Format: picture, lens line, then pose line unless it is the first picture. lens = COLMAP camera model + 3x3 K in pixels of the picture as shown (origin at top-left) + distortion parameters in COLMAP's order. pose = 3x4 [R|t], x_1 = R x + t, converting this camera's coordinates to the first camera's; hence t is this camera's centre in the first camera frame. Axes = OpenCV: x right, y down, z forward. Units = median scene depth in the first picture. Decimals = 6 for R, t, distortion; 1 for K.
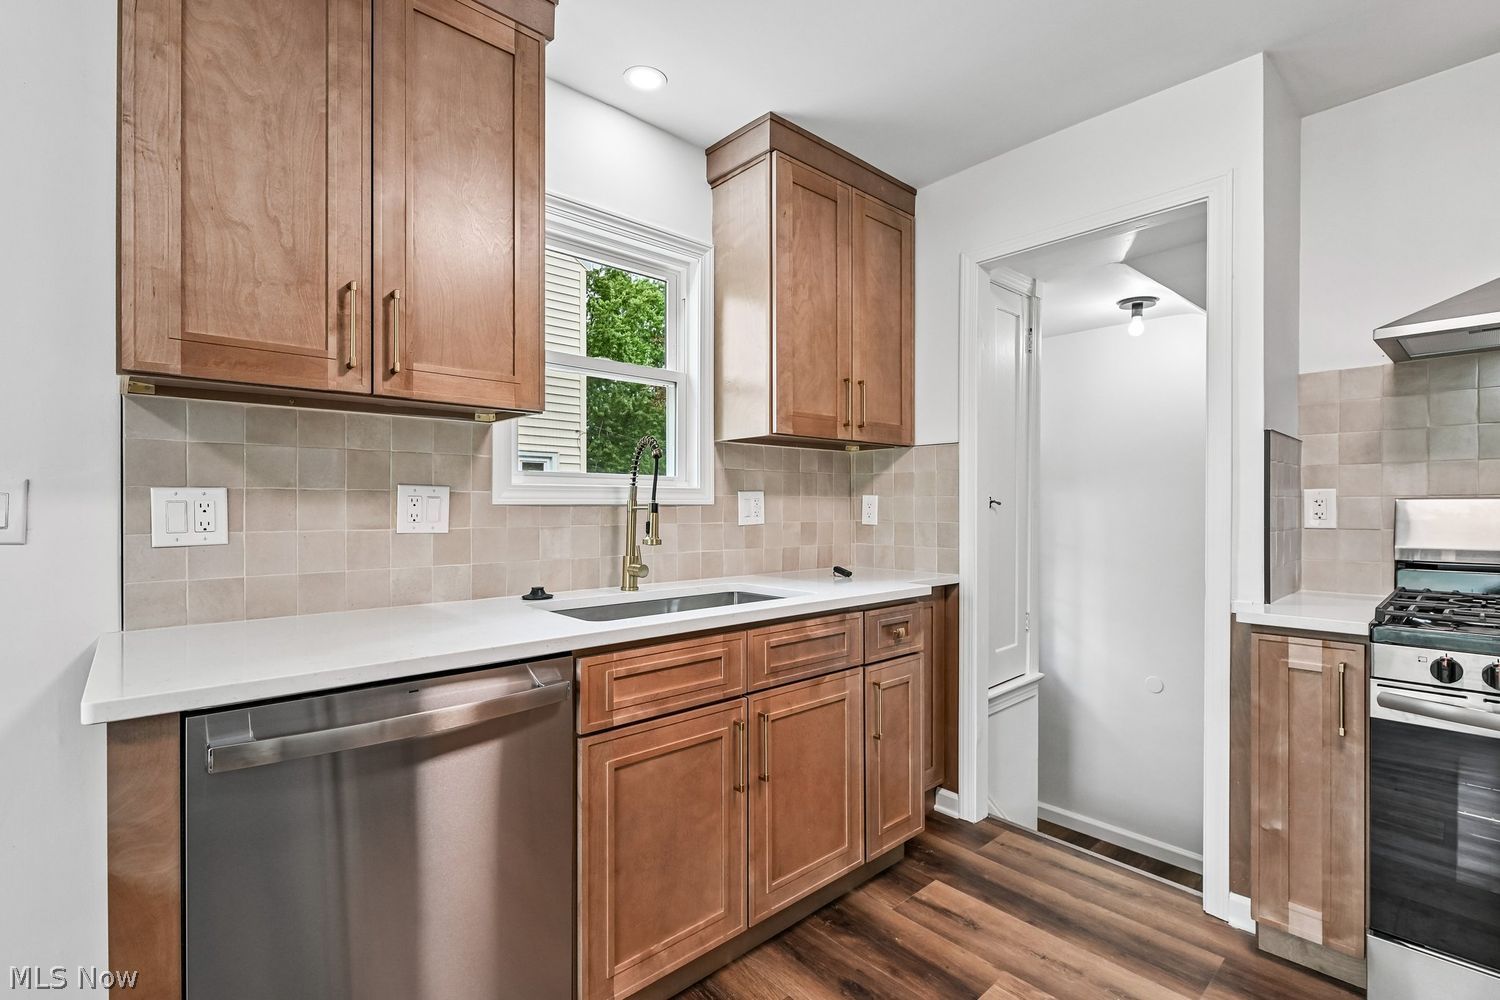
lens RADIAL K [[680.3, 0, 757.7], [0, 680.3, 507.3], [0, 0, 1]] dist [-0.001420, -0.002402]
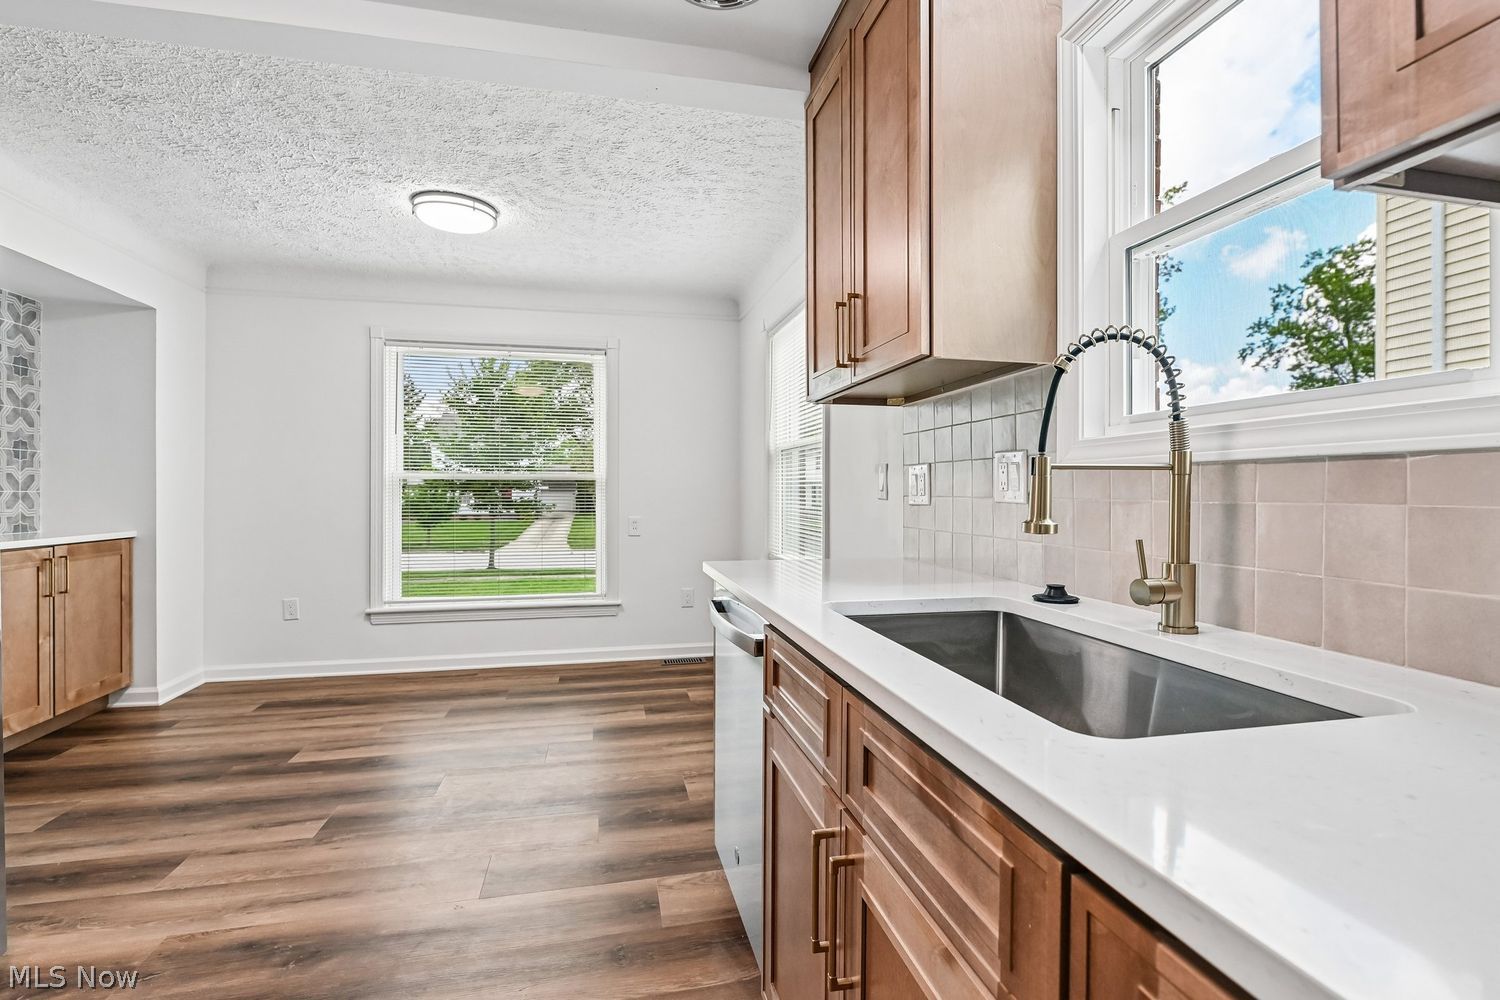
lens RADIAL K [[680.3, 0, 754.0], [0, 680.3, 490.0], [0, 0, 1]] dist [-0.001420, -0.002402]
pose [[-0.496774, -0.003082, -0.867874, 0.516390], [-0.002950, 0.999994, -0.001862, 0.027669], [0.867875, 0.001635, -0.496780, 1.272308]]
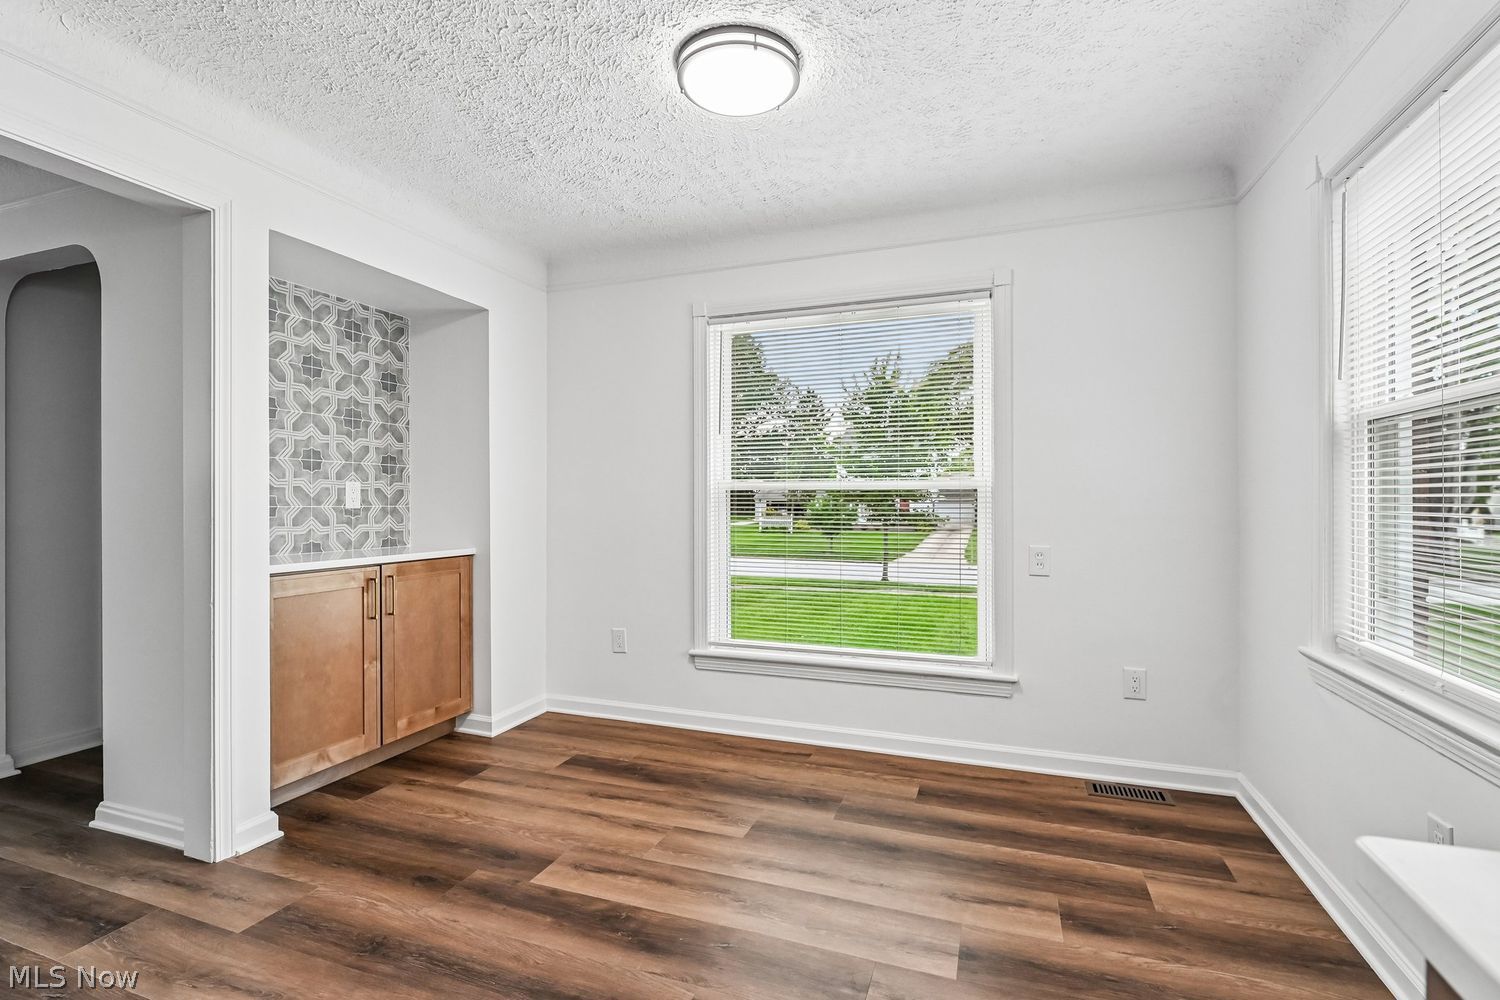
lens RADIAL K [[680.3, 0, 755.2], [0, 680.3, 497.7], [0, 0, 1]] dist [-0.001420, -0.002402]
pose [[-0.886671, -0.003394, -0.462389, -0.190829], [-0.001117, 0.999986, -0.005198, 0.018190], [0.462400, -0.004092, -0.886662, 0.685542]]
